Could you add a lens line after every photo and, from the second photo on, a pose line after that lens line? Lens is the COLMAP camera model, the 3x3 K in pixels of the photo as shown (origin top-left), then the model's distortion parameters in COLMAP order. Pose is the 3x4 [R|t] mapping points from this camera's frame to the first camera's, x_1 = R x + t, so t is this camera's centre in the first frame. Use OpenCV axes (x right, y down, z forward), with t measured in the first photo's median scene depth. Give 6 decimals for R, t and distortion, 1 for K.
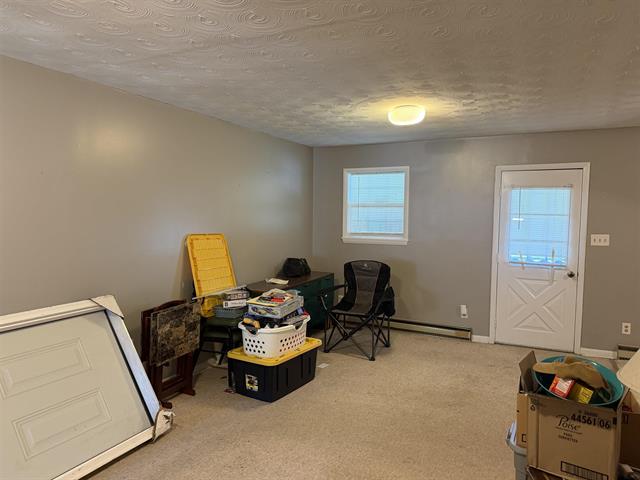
lens RADIAL K [[443.2, 0, 318.9], [0, 443.2, 240.2], [0, 0, 1]] dist [0.023346, -0.009979]
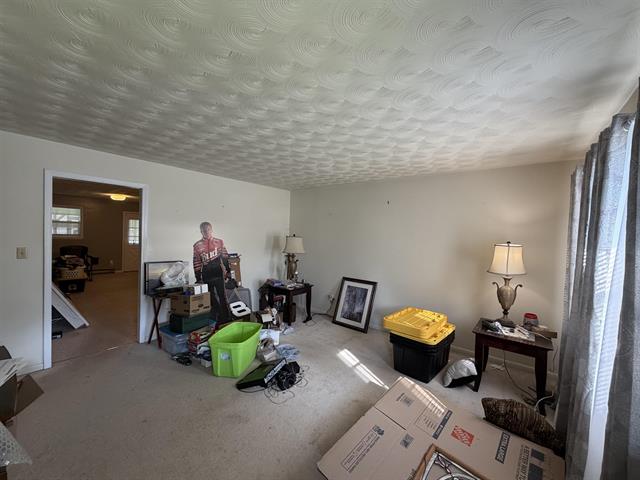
lens RADIAL K [[255.6, 0, 316.6], [0, 255.6, 241.2], [0, 0, 1]] dist [0.001162, -0.000649]
pose [[0.216691, -0.025429, 0.975909, -1.042191], [0.018011, 0.999595, 0.022047, 0.016934], [-0.976074, 0.012800, 0.217061, -0.646207]]
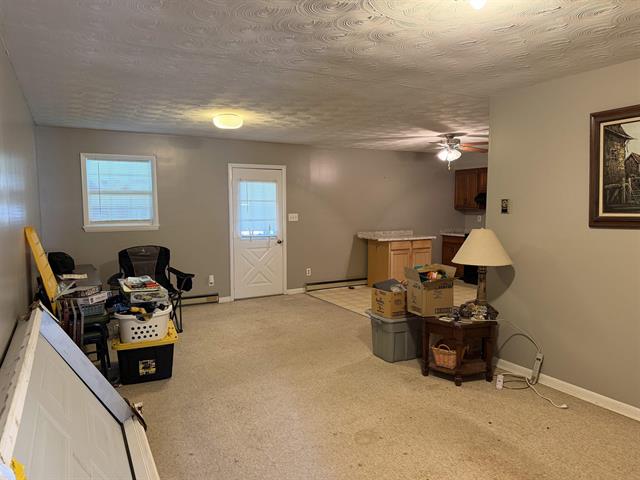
lens RADIAL K [[443.2, 0, 321.6], [0, 443.2, 243.7], [0, 0, 1]] dist [0.023346, -0.009979]
pose [[0.558625, -0.087496, 0.824792, -0.563057], [0.055622, 0.996134, 0.068000, -0.008007], [-0.827553, 0.007890, 0.561332, 0.066297]]
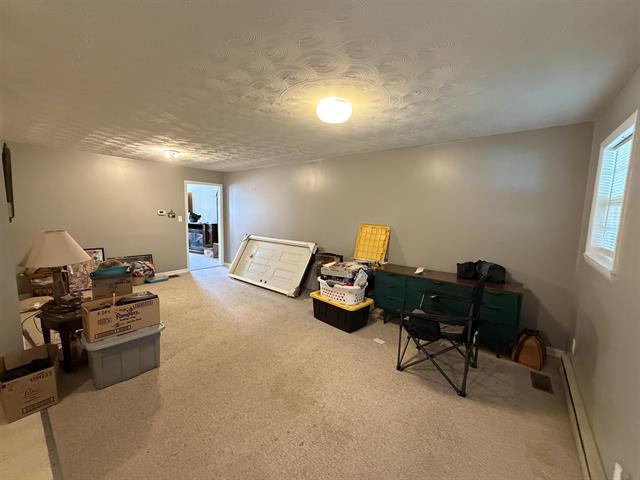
lens RADIAL K [[255.6, 0, 317.5], [0, 255.6, 240.4], [0, 0, 1]] dist [0.001162, -0.000649]
pose [[-0.223427, 0.088480, -0.970697, 0.612827], [-0.076910, 0.991166, 0.108048, -0.032956], [0.971682, 0.098797, -0.214648, 0.873714]]
